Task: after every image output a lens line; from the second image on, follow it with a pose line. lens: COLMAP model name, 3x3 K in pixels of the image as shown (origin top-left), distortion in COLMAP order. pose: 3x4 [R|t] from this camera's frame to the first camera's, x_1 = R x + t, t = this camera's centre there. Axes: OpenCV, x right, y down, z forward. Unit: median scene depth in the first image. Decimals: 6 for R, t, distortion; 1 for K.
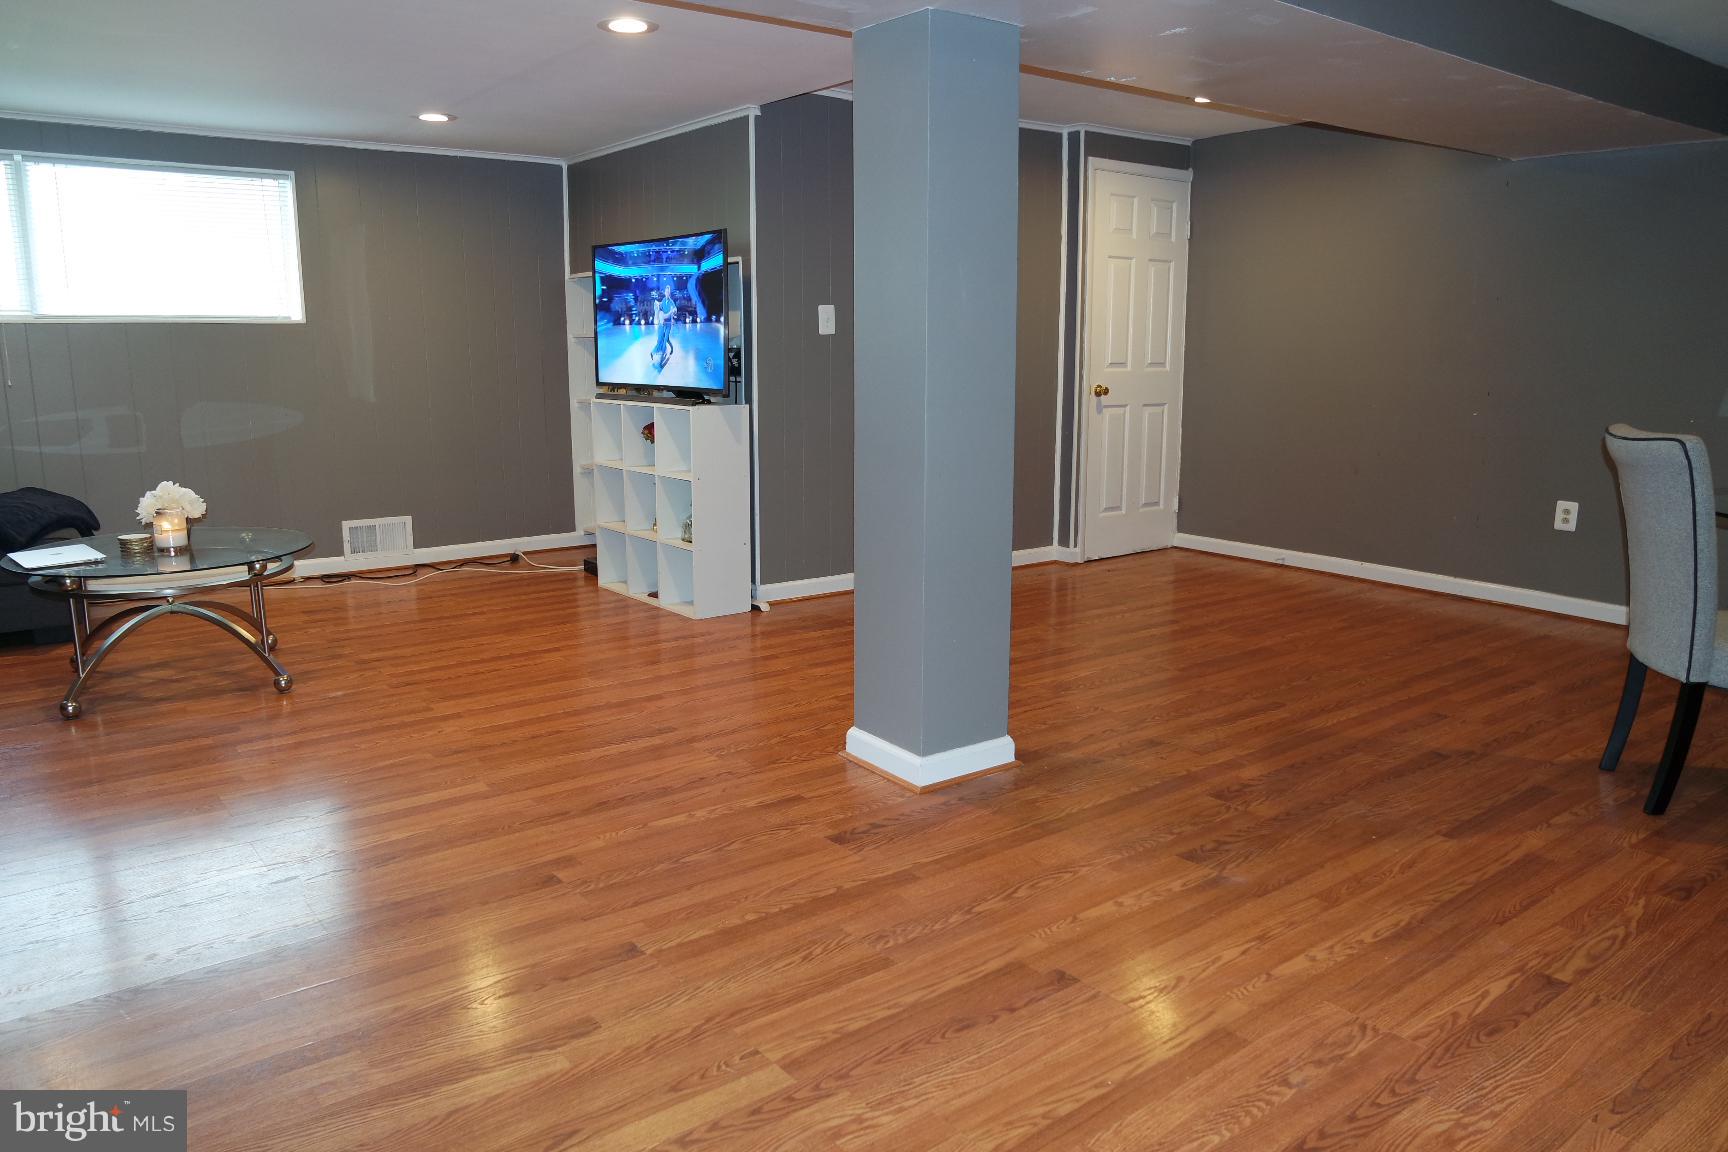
lens RADIAL K [[1223.6, 0, 844.6], [0, 1223.6, 580.8], [0, 0, 1]] dist [-0.089765, 0.069012]
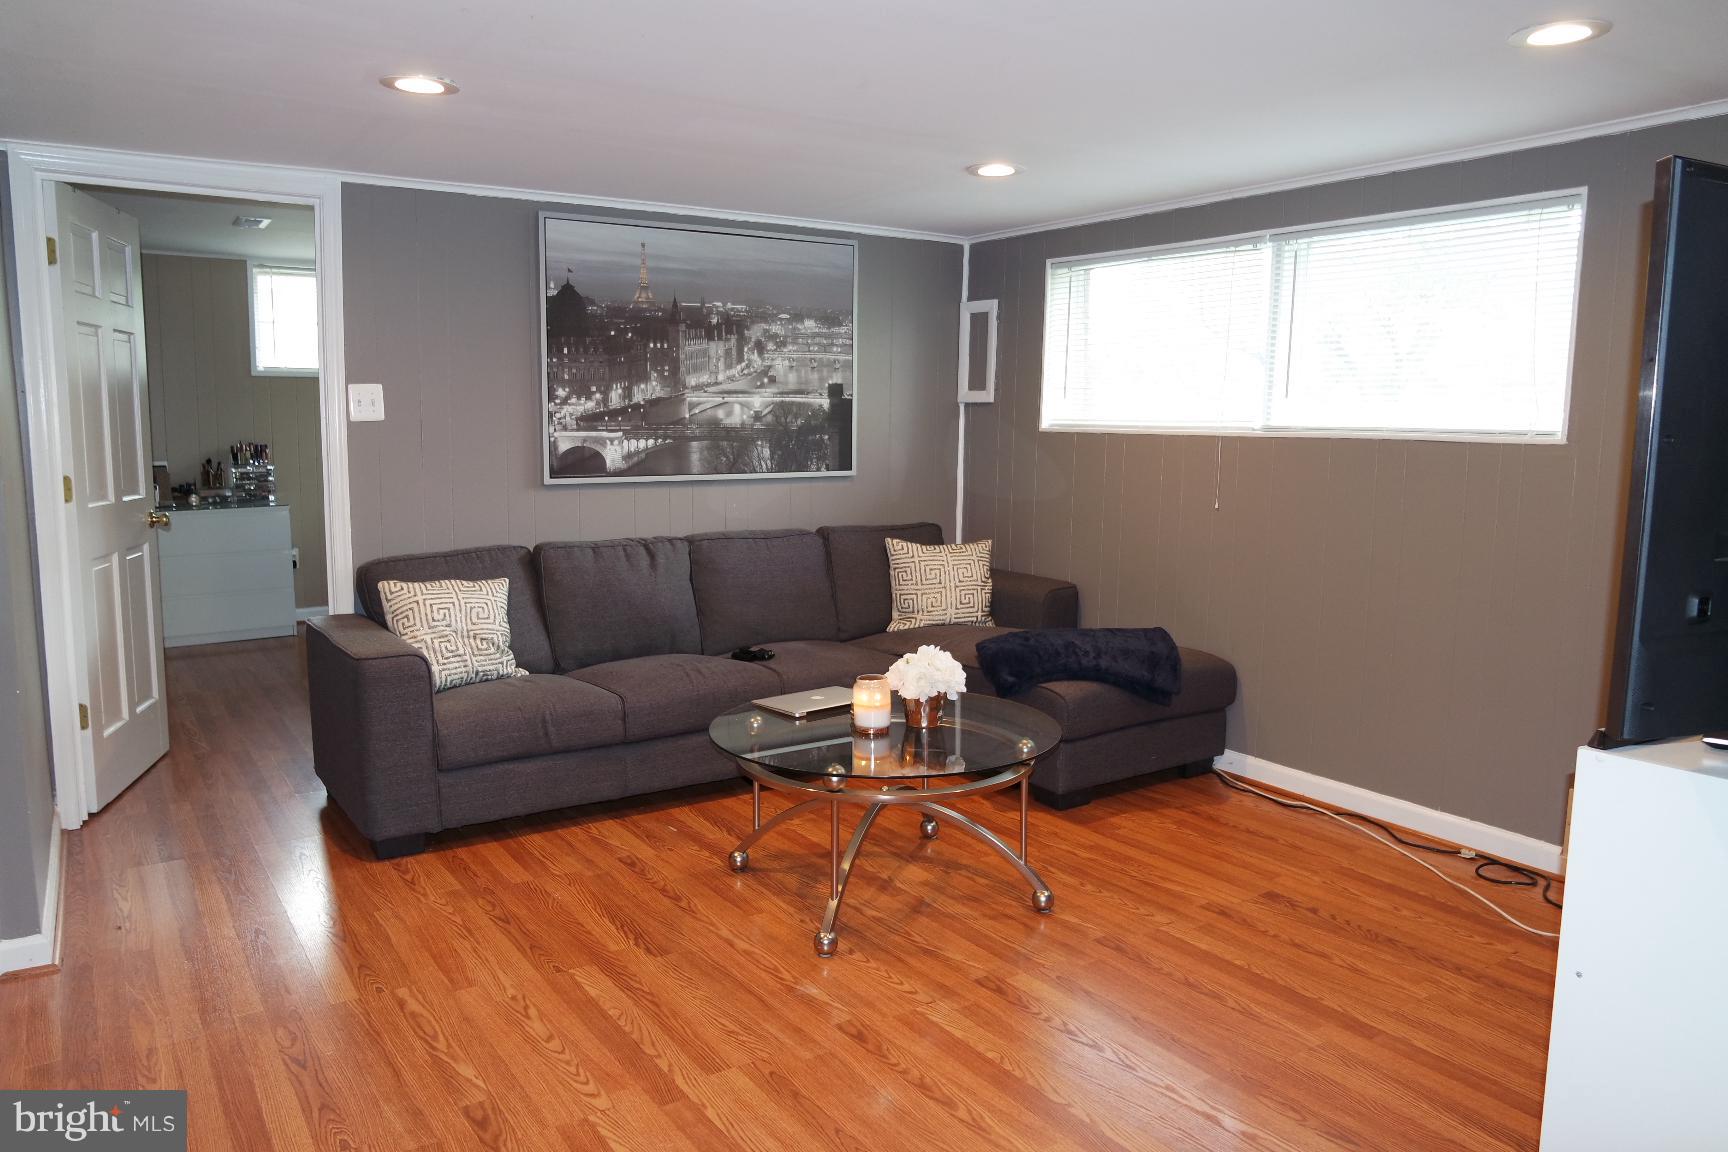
lens RADIAL K [[1223.6, 0, 844.6], [0, 1223.6, 580.8], [0, 0, 1]] dist [-0.089765, 0.069012]
pose [[-0.064456, 0.129826, -0.989440, 0.278175], [-0.200691, 0.969557, 0.140291, -0.281092], [0.977532, 0.207614, -0.036439, 1.204794]]
